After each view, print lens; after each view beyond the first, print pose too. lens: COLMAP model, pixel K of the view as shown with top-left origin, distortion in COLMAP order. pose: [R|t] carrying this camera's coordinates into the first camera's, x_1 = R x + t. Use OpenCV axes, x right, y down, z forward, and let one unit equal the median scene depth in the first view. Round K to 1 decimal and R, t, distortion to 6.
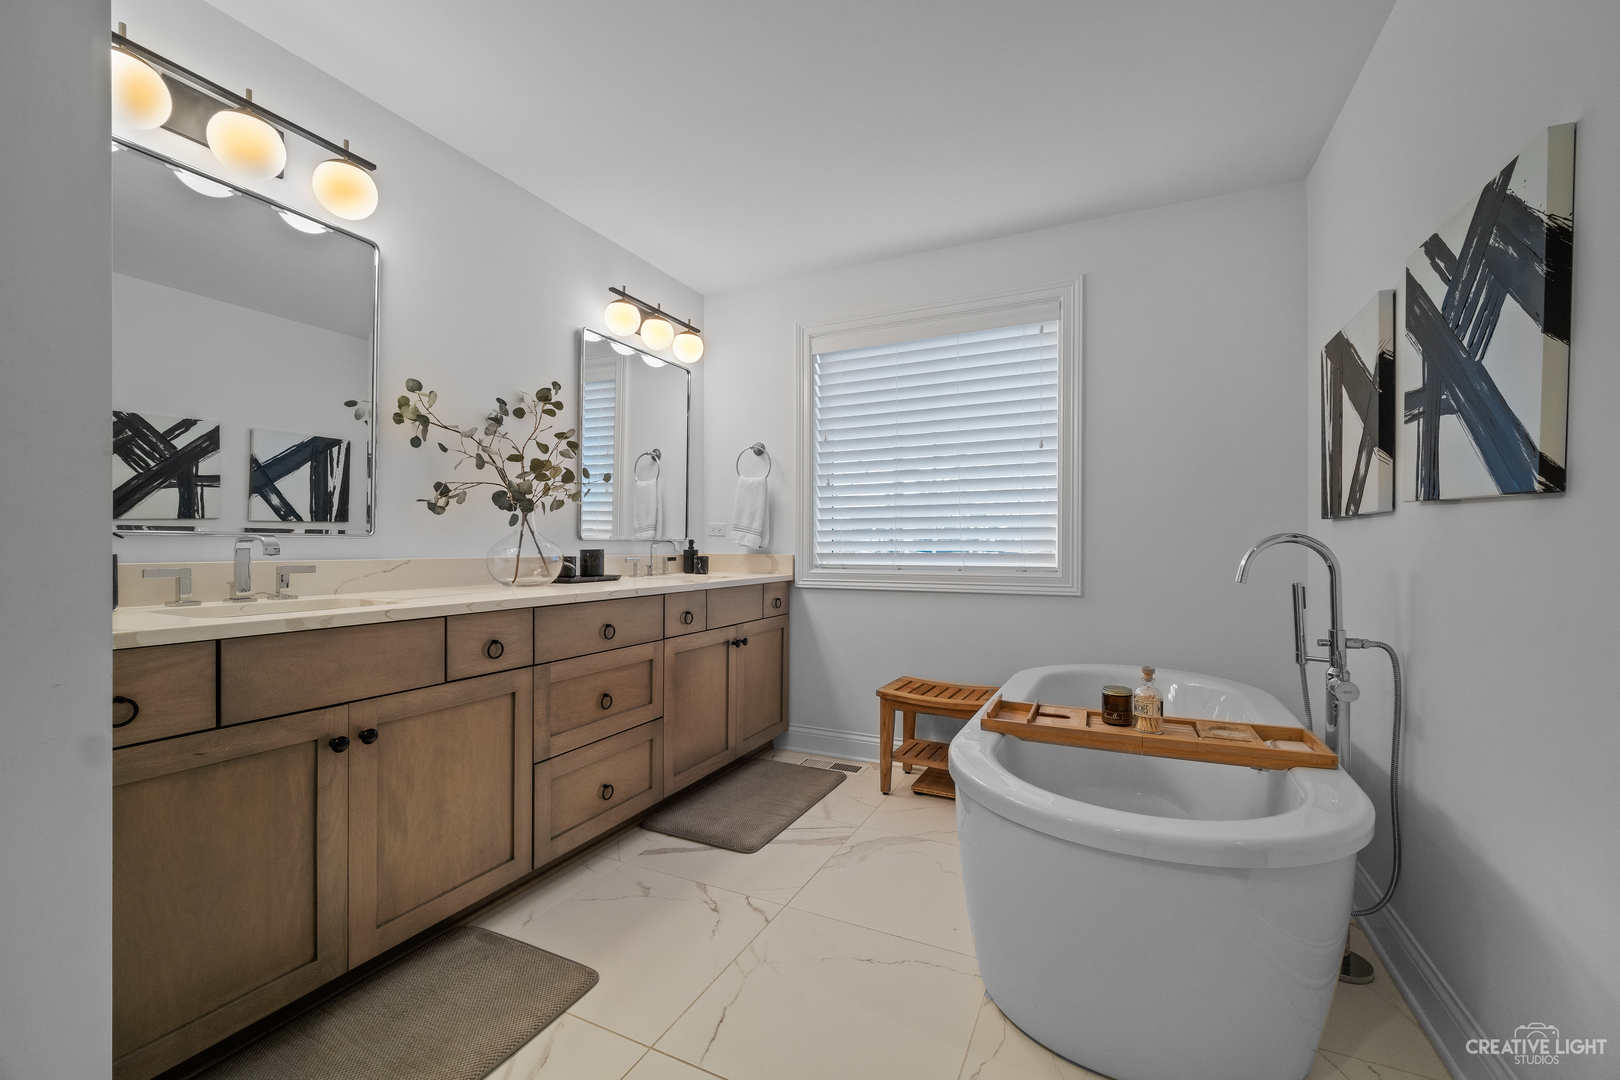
lens RADIAL K [[650.1, 0, 809.3], [0, 650.1, 544.7], [0, 0, 1]] dist [0.000684, -0.000219]
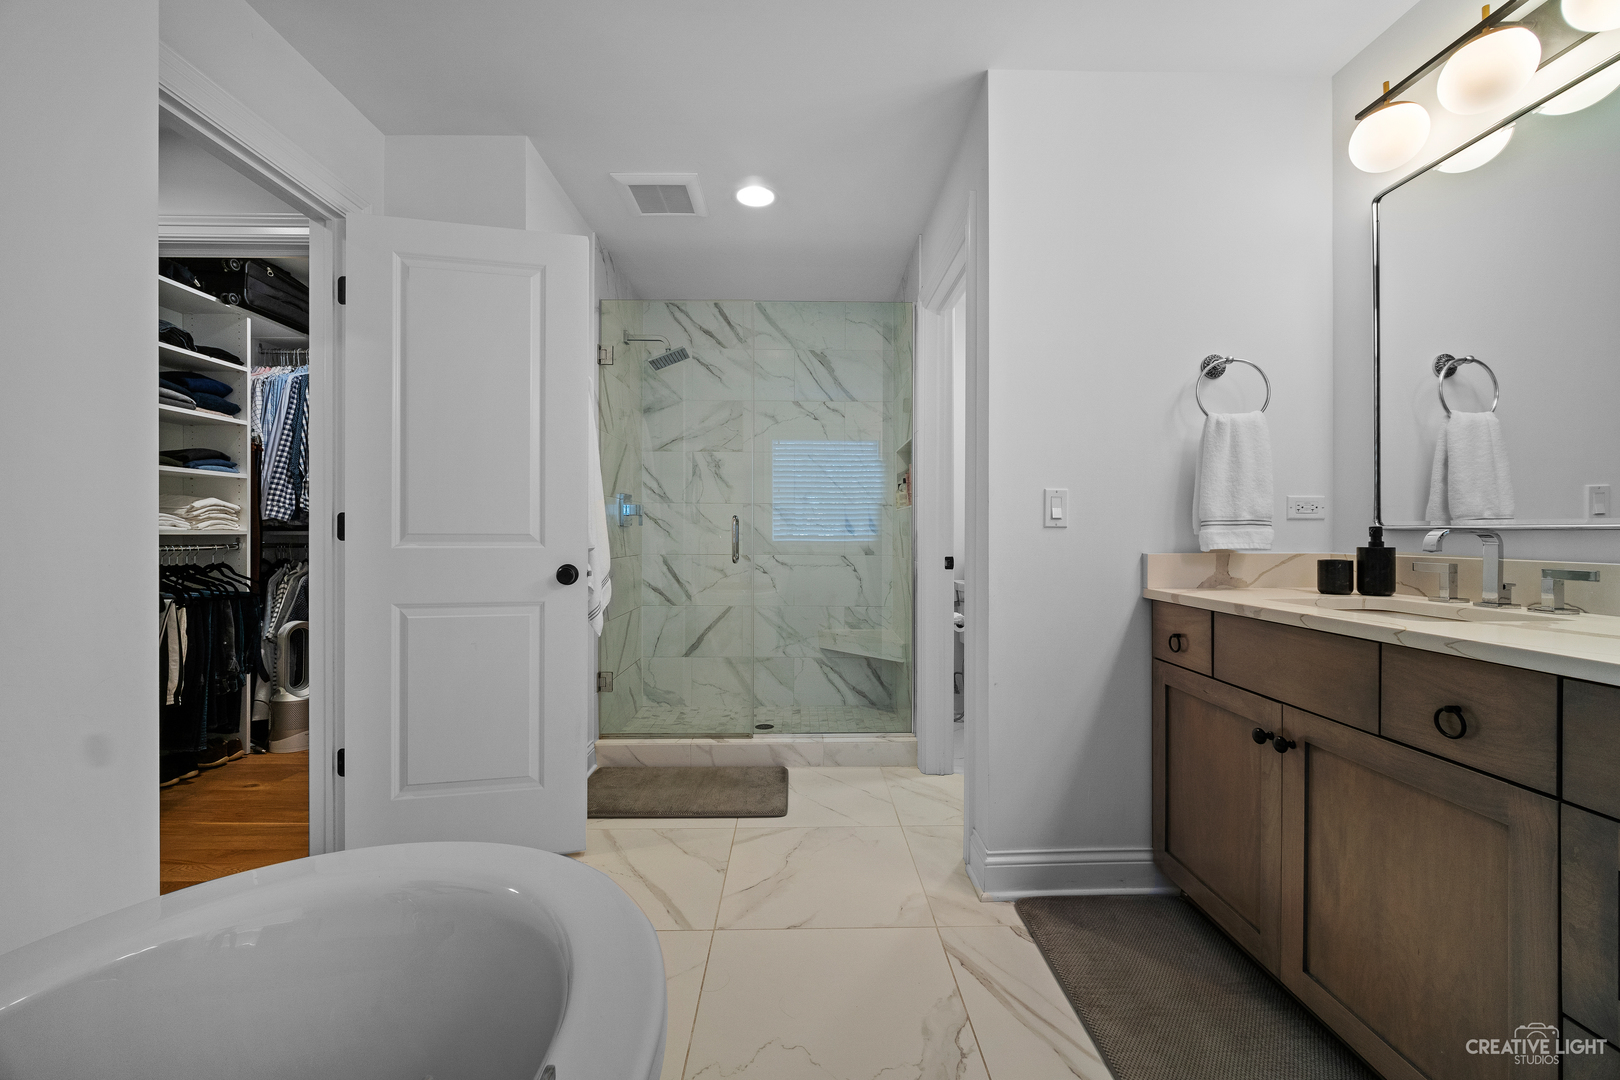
lens RADIAL K [[650.1, 0, 812.2], [0, 650.1, 536.8], [0, 0, 1]] dist [0.000684, -0.000219]
pose [[-0.895028, -0.007369, -0.445949, 0.319965], [-0.008658, 0.999962, 0.000854, 0.001208], [0.445926, 0.004625, -0.895058, 1.417164]]
